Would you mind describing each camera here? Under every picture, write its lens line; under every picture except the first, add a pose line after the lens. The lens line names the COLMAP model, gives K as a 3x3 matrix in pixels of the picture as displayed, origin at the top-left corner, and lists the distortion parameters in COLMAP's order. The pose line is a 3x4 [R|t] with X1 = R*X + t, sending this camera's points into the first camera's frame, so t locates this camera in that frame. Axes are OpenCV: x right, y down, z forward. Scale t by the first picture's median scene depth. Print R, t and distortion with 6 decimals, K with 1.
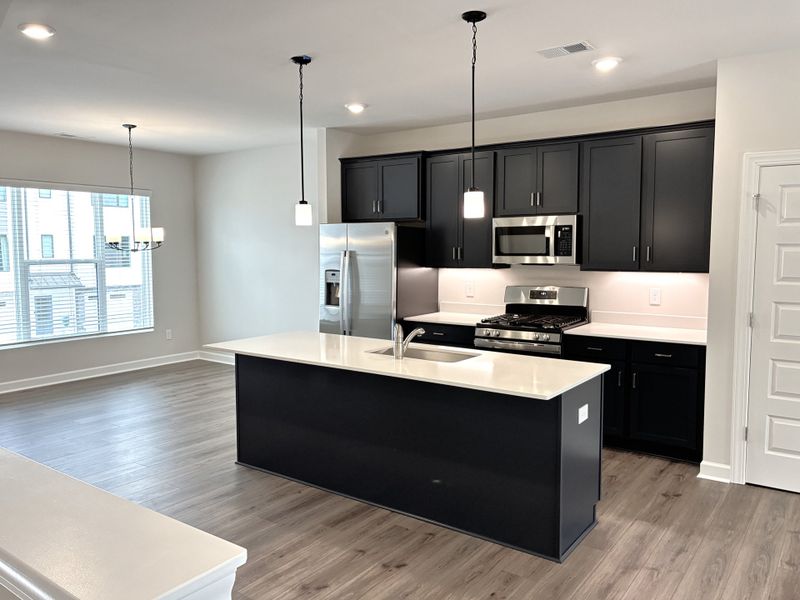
lens RADIAL K [[607.7, 0, 400.0], [0, 607.7, 300.0], [0, 0, 1]] dist [0.007713, -0.002602]
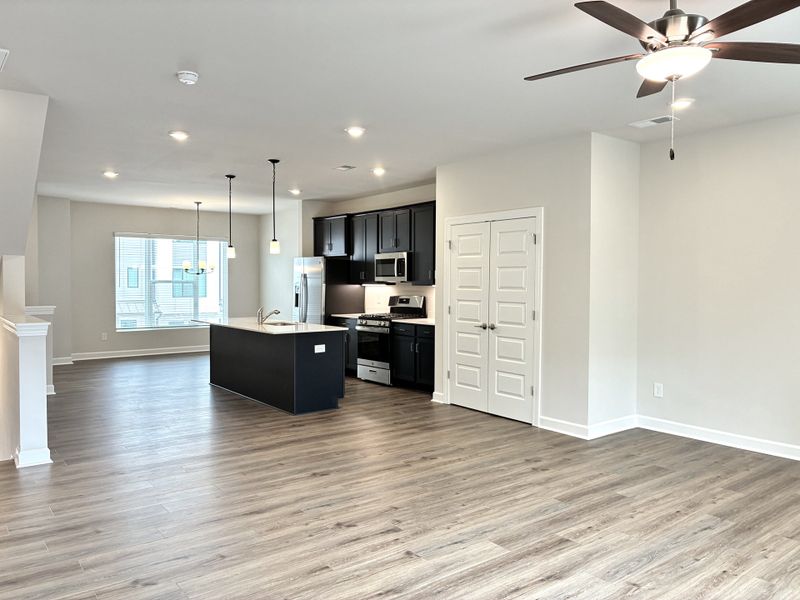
lens RADIAL K [[607.7, 0, 400.0], [0, 607.7, 300.0], [0, 0, 1]] dist [0.007713, -0.002602]
pose [[0.959002, 0.012258, -0.283133, 0.599157], [-0.026845, 0.998501, -0.047695, 0.058297], [0.282124, 0.053341, 0.957894, -0.482150]]
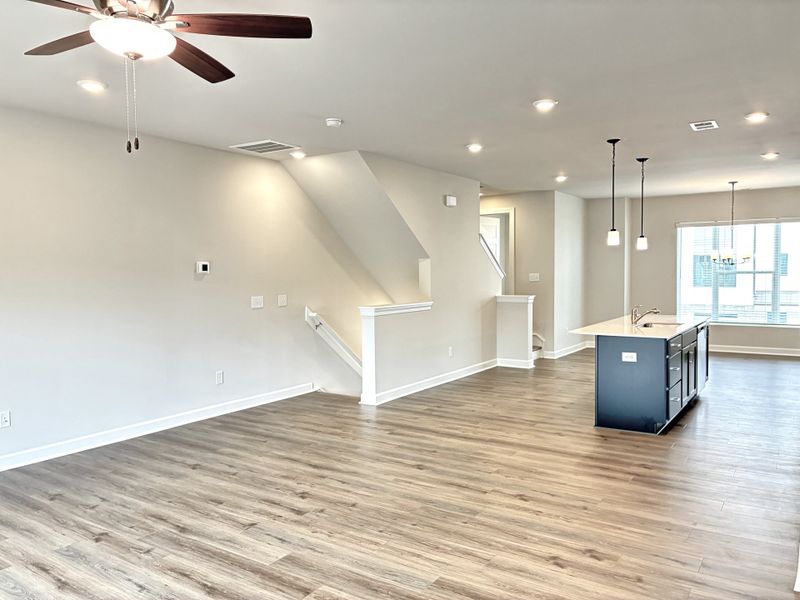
lens RADIAL K [[607.7, 0, 400.0], [0, 607.7, 300.0], [0, 0, 1]] dist [0.007713, -0.002602]
pose [[0.049614, 0.050471, -0.997492, 1.034997], [-0.074158, 0.996152, 0.046714, -0.003418], [0.996012, 0.071654, 0.053166, 0.112073]]
